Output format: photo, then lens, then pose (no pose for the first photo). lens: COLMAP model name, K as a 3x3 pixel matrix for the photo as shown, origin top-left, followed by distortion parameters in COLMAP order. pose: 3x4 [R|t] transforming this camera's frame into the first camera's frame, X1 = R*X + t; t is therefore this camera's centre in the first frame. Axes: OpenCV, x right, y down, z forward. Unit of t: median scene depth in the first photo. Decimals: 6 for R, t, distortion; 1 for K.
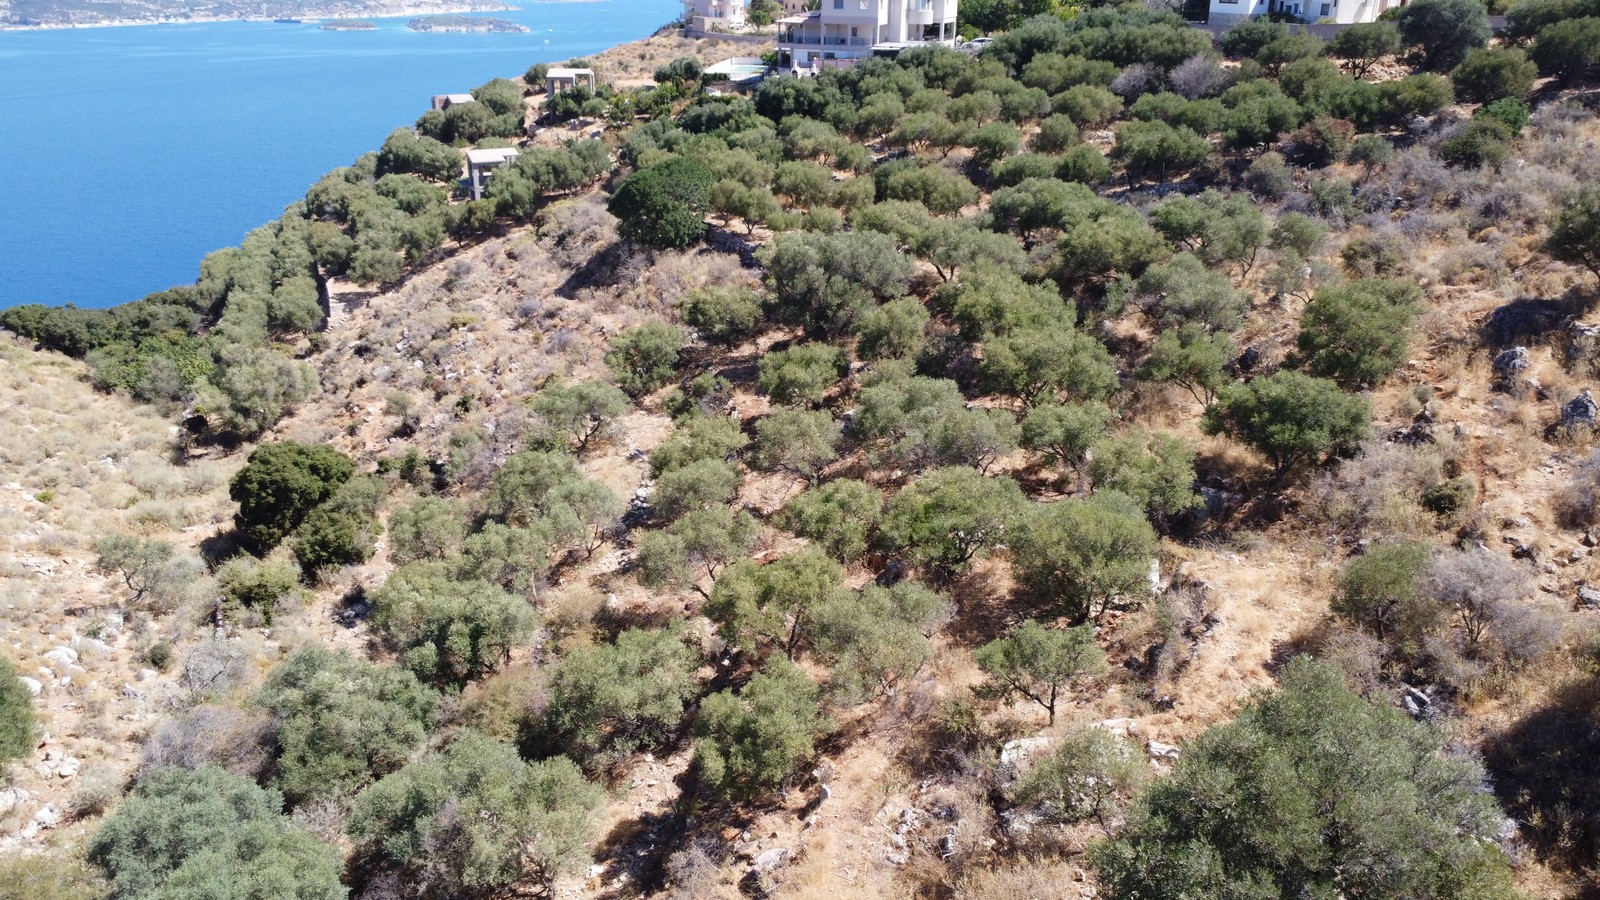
lens RADIAL K [[1212.9, 0, 813.2], [0, 1212.9, 453.8], [0, 0, 1]] dist [0.005684, -0.006558]
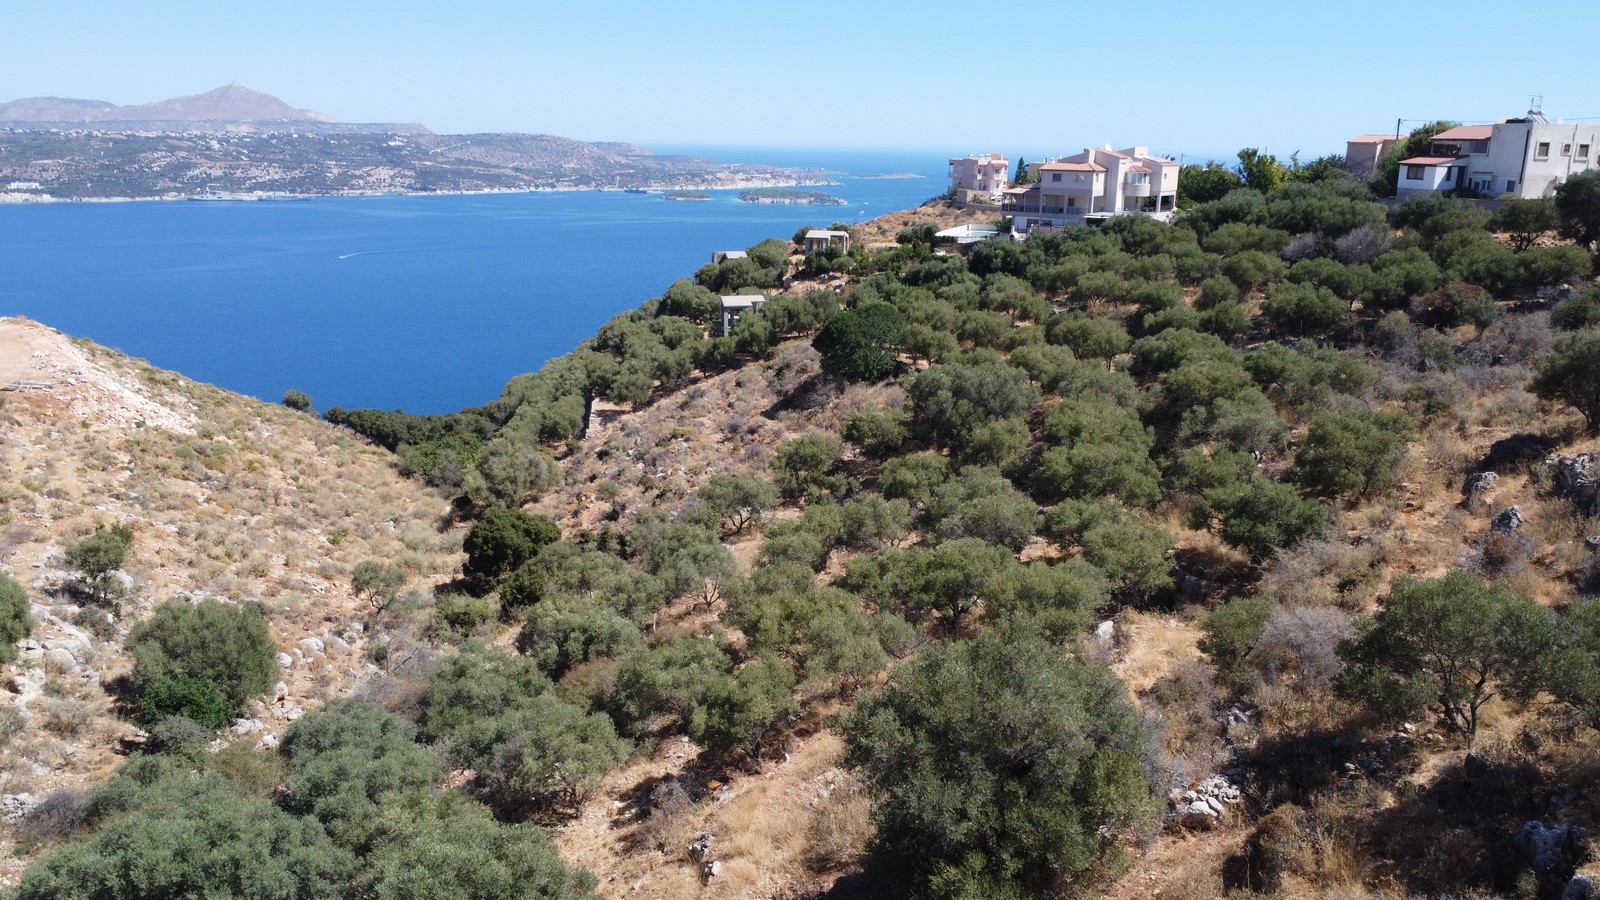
lens RADIAL K [[1212.9, 0, 811.0], [0, 1212.9, 455.4], [0, 0, 1]] dist [0.005684, -0.006558]
pose [[0.969175, 0.067281, -0.237008, 0.110457], [-0.098039, 0.987864, -0.120472, 0.040674], [0.226026, 0.139994, 0.964009, -0.091543]]
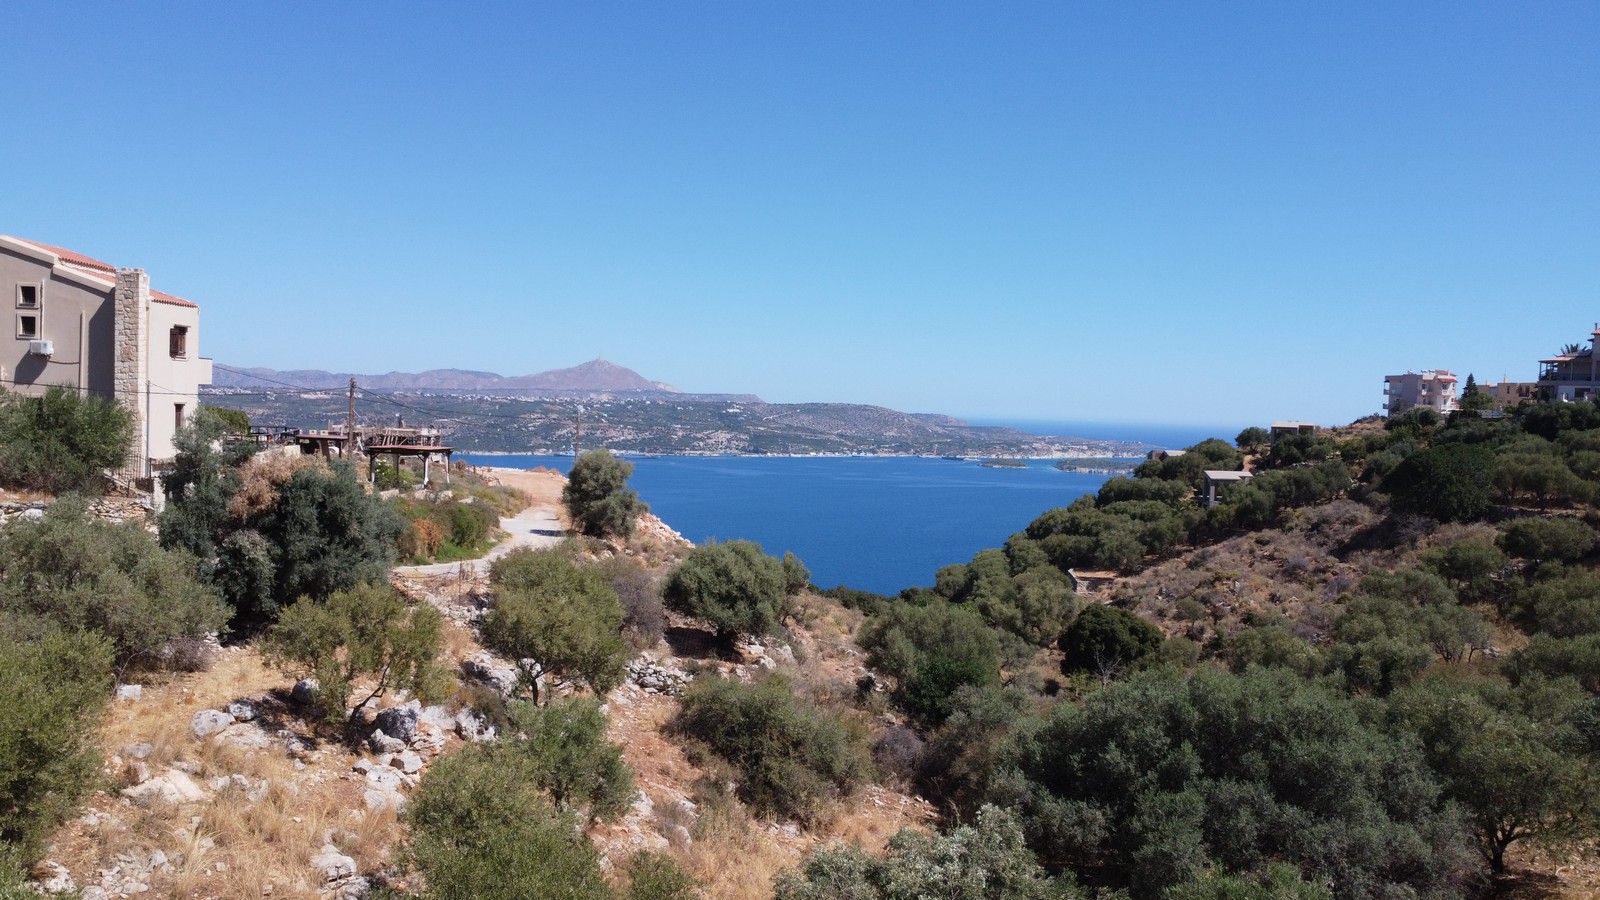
lens RADIAL K [[1212.9, 0, 809.4], [0, 1212.9, 460.1], [0, 0, 1]] dist [0.005684, -0.006558]
pose [[0.876325, 0.037951, -0.480222, -0.102010], [-0.200538, 0.935144, -0.292045, 0.188388], [0.437994, 0.352229, 0.827101, -0.093374]]
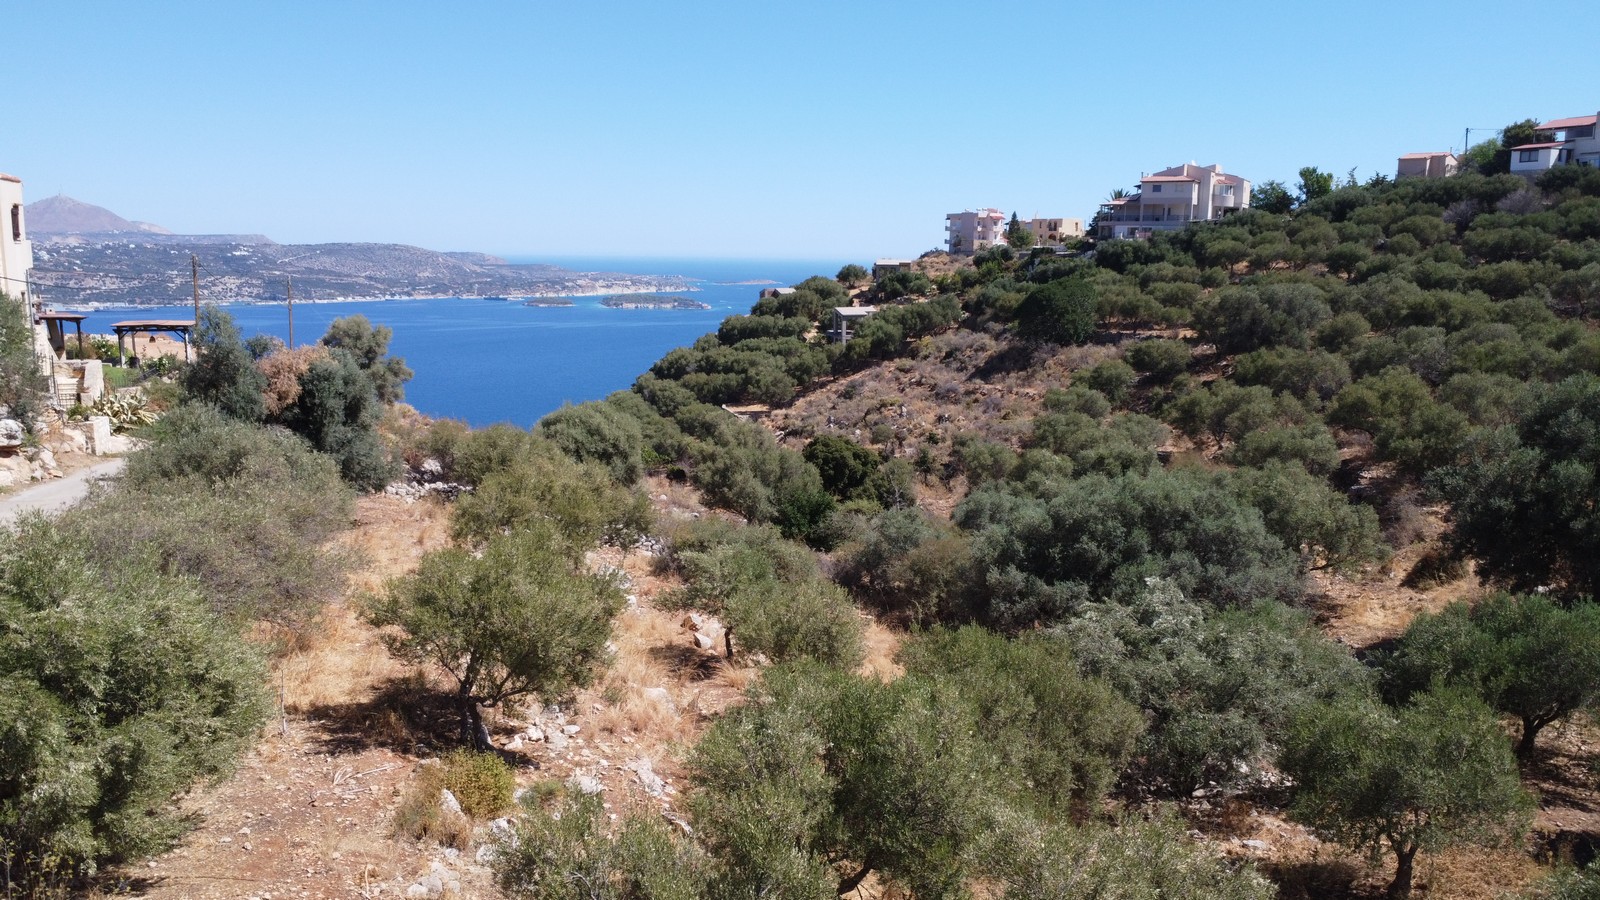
lens RADIAL K [[1212.9, 0, 811.6], [0, 1212.9, 452.6], [0, 0, 1]] dist [0.005684, -0.006558]
pose [[0.991948, 0.020081, -0.125042, -0.218816], [-0.047026, 0.975159, -0.216456, 0.215245], [0.117589, 0.220593, 0.968252, -0.192047]]
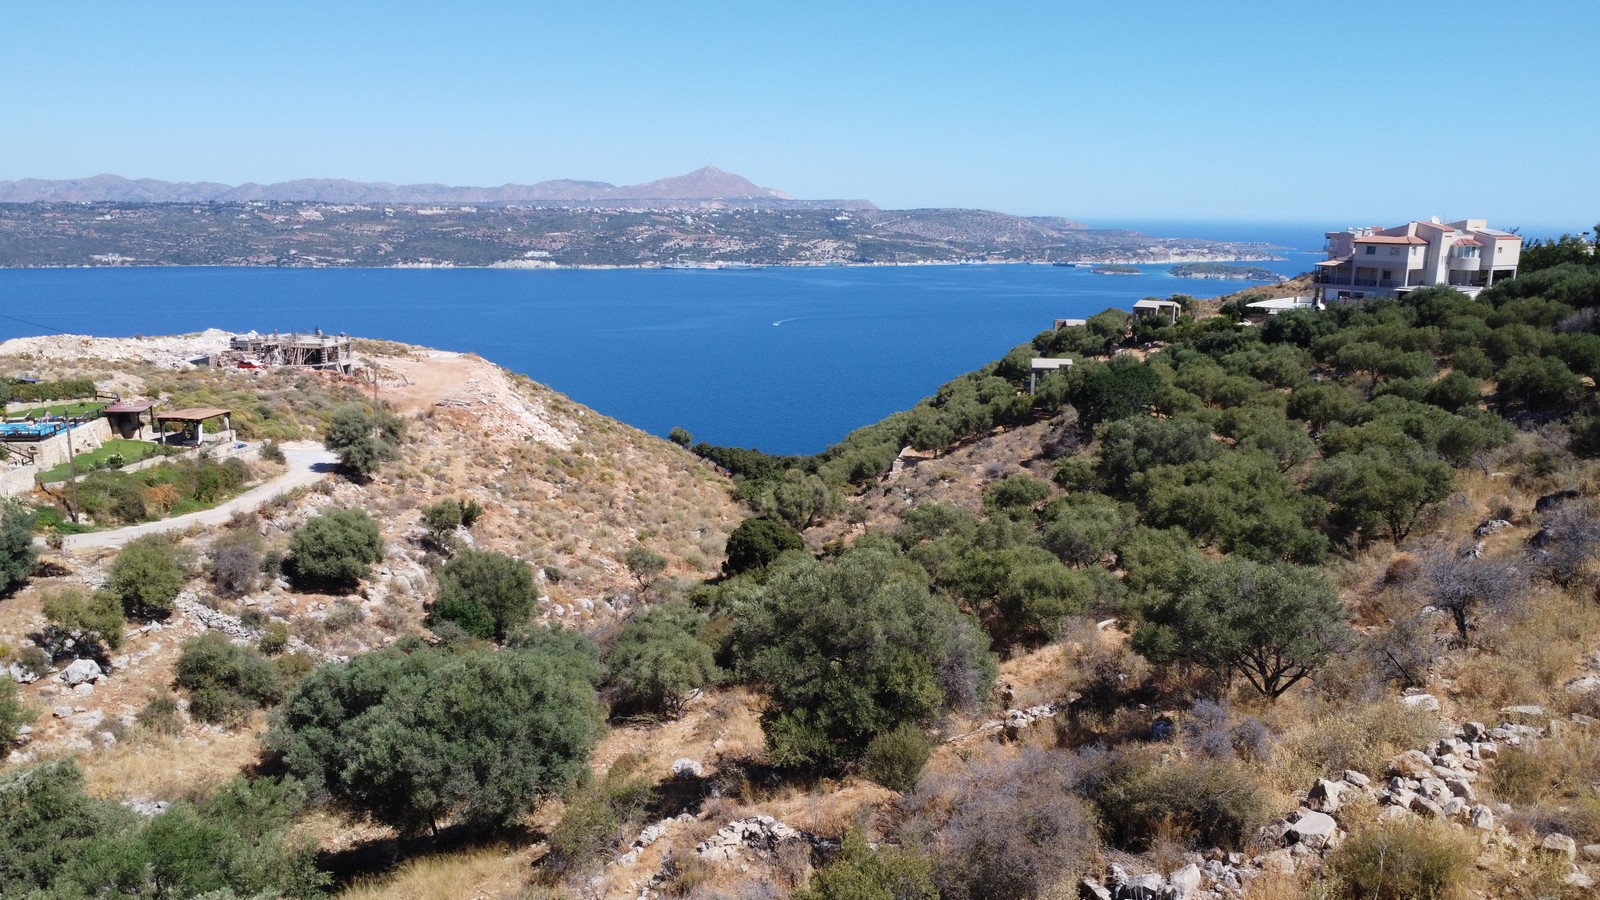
lens RADIAL K [[1212.9, 0, 807.3], [0, 1212.9, 454.8], [0, 0, 1]] dist [0.005684, -0.006558]
pose [[0.825612, 0.112840, -0.552840, 0.302024], [-0.215290, 0.968671, -0.123799, 0.062658], [0.521550, 0.221231, 0.824040, -0.144960]]
